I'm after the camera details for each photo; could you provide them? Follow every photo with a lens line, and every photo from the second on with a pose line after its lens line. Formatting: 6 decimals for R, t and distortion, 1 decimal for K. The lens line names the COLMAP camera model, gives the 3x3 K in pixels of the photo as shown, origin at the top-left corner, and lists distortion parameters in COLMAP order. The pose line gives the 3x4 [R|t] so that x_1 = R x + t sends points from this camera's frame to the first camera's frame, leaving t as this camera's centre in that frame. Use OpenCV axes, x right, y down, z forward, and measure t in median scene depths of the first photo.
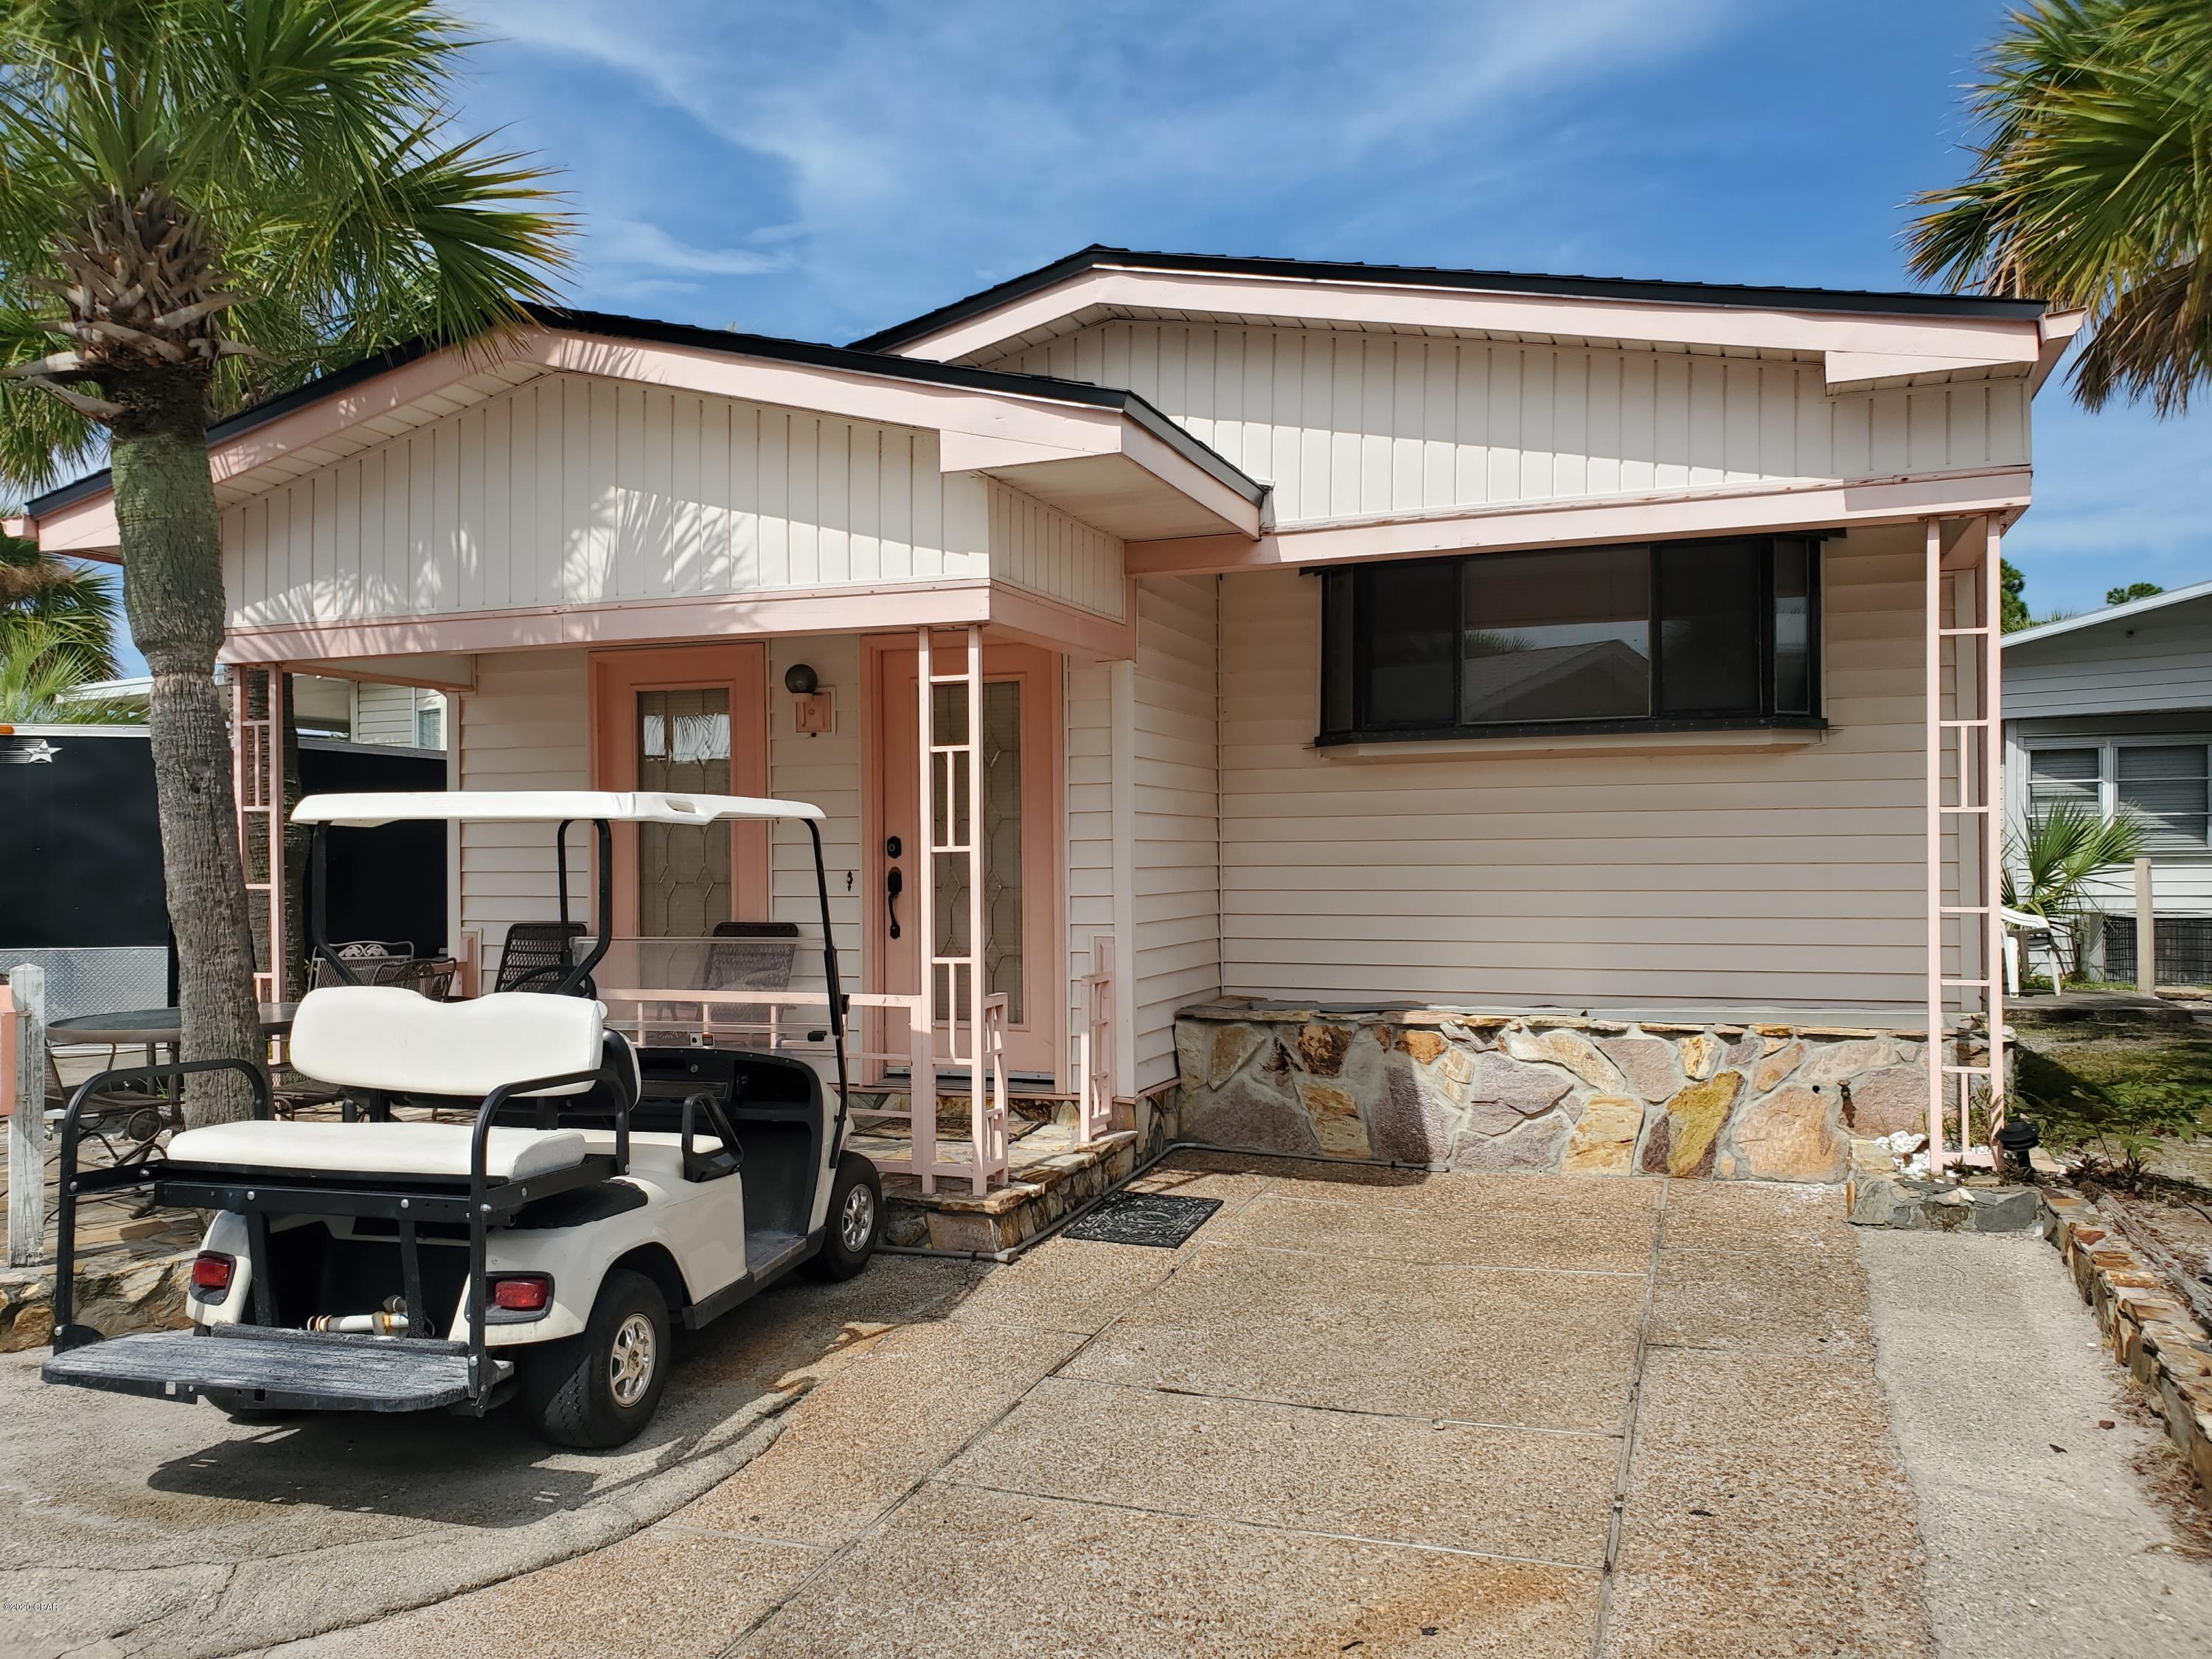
lens RADIAL K [[1674.7, 0, 1106.0], [0, 1674.7, 829.5], [0, 0, 1]] dist [0.002134, 0.001530]
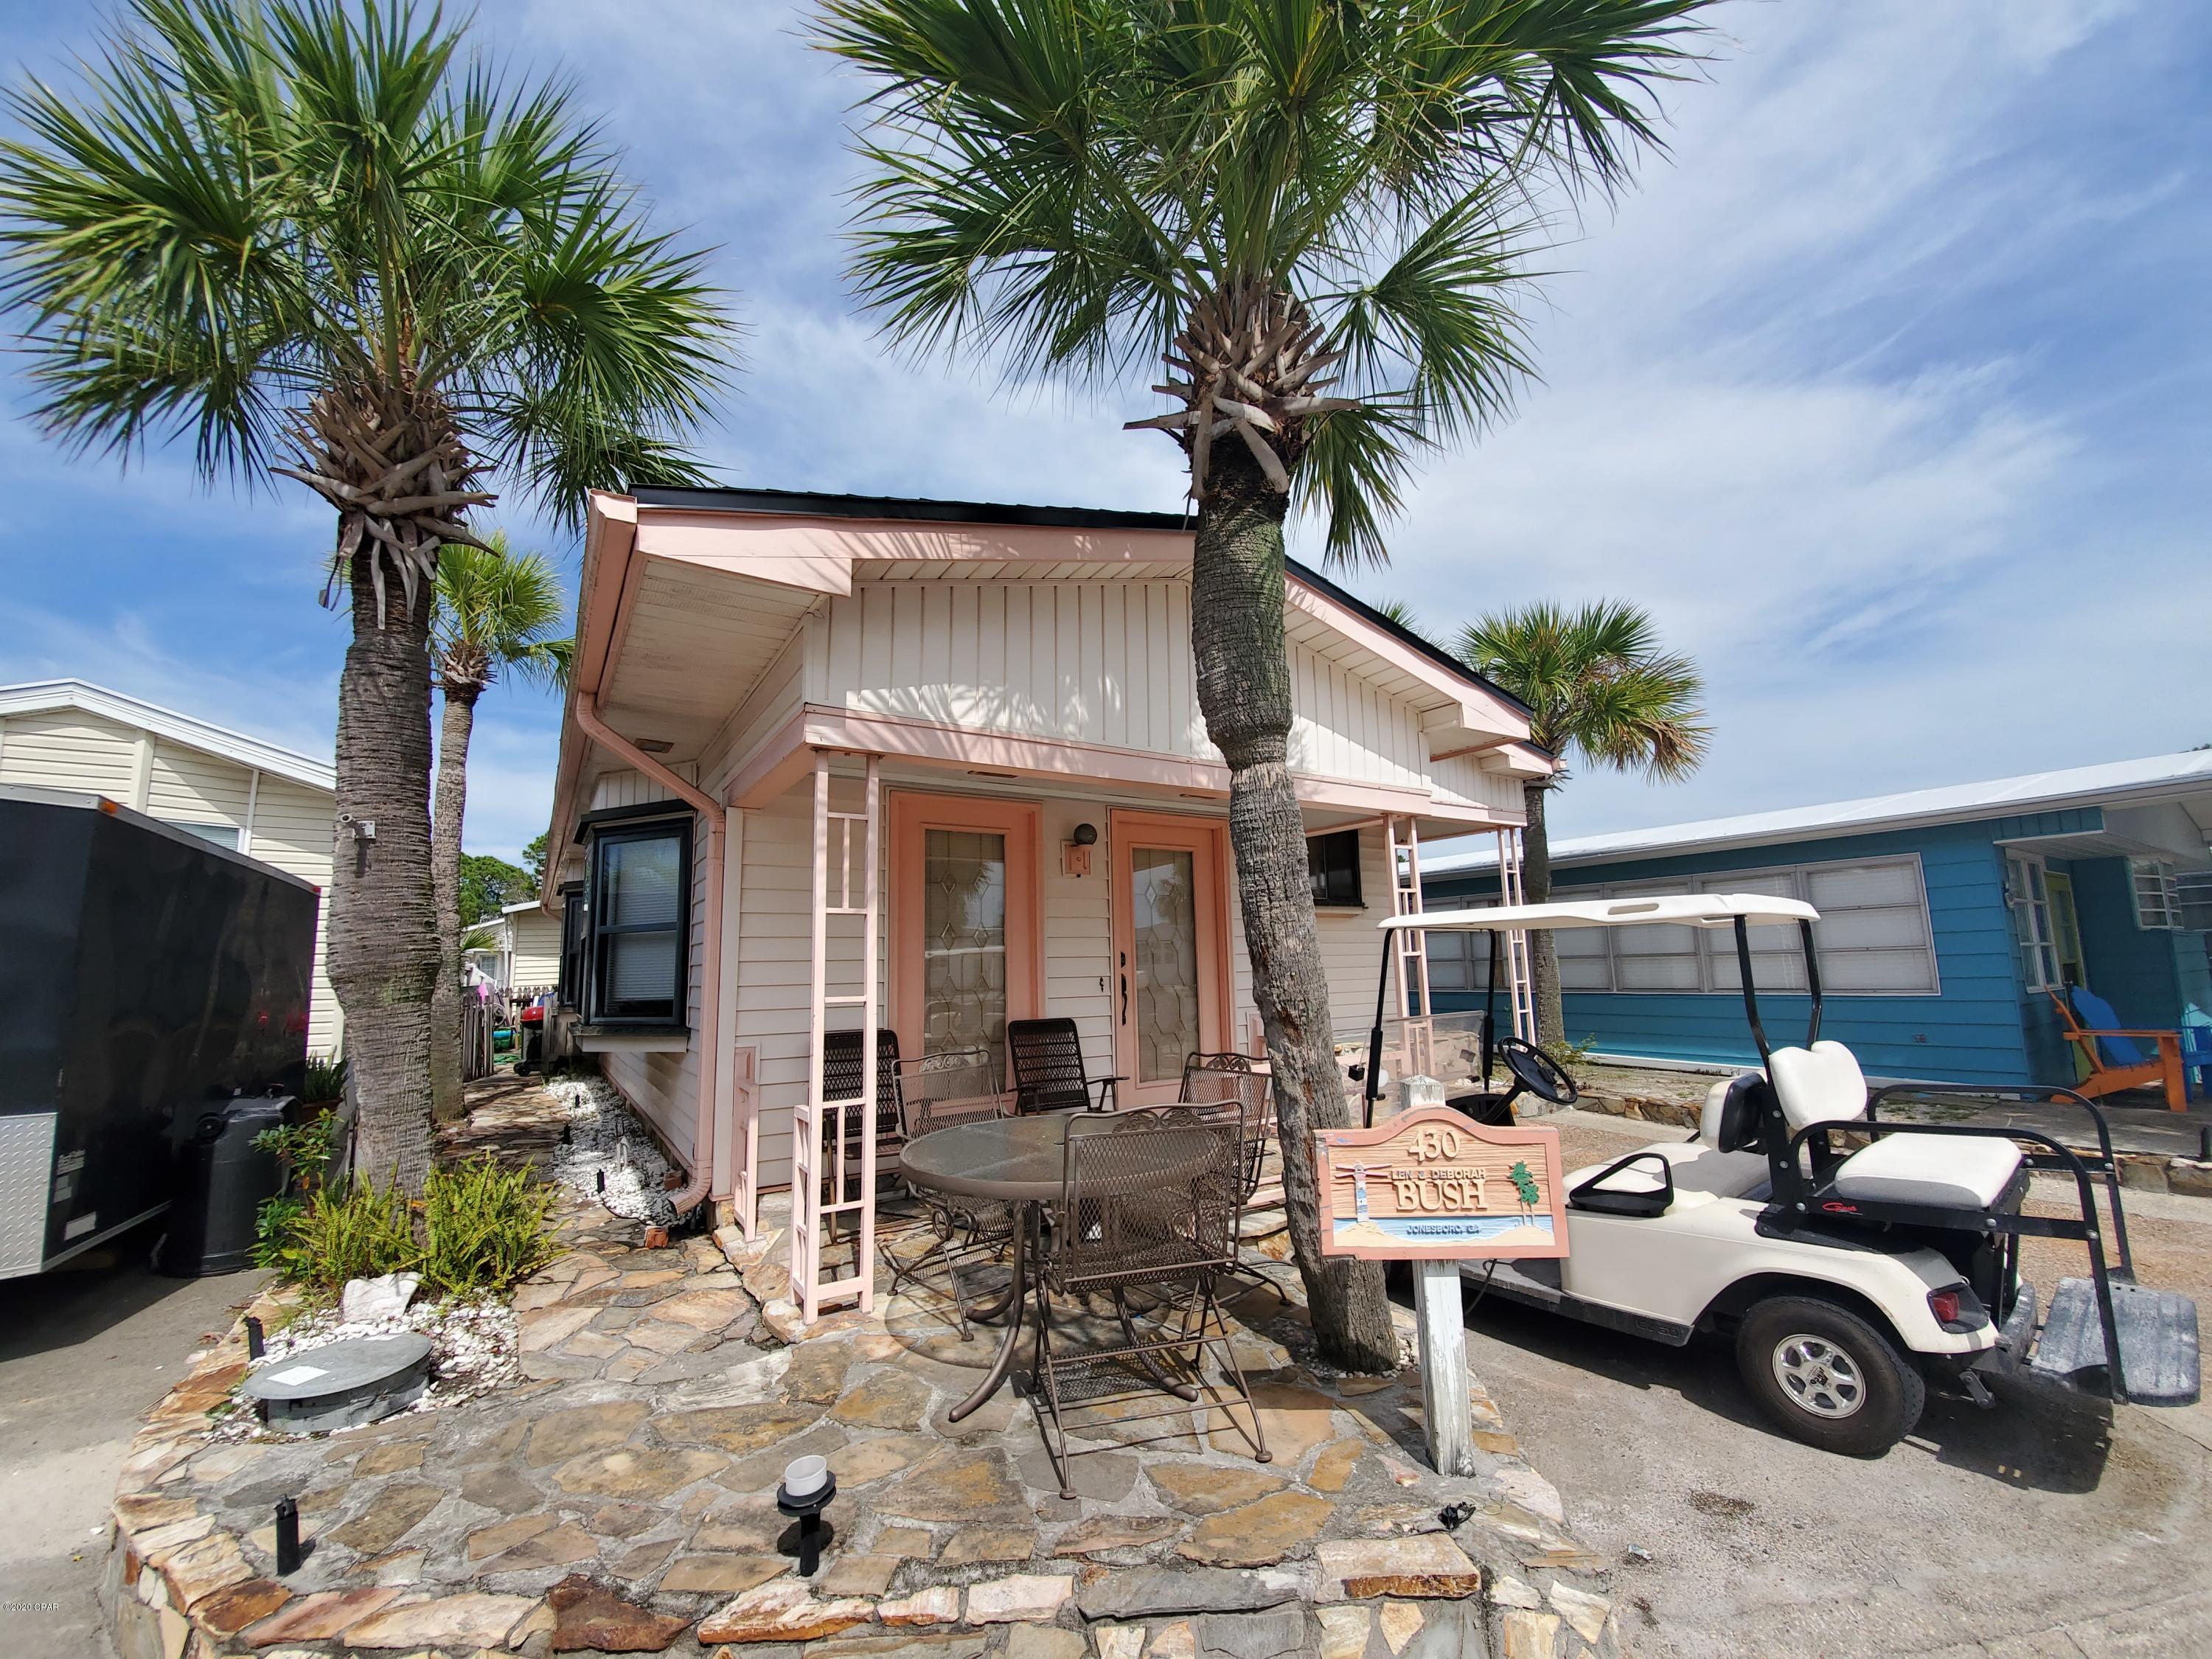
lens RADIAL K [[886.1, 0, 1097.0], [0, 886.1, 843.3], [0, 0, 1]] dist [0.000647, -0.000011]
pose [[0.592250, 0.100679, 0.799440, -0.837052], [0.004331, 0.991751, -0.128107, 0.012891], [-0.805743, 0.079334, 0.586928, 0.638109]]
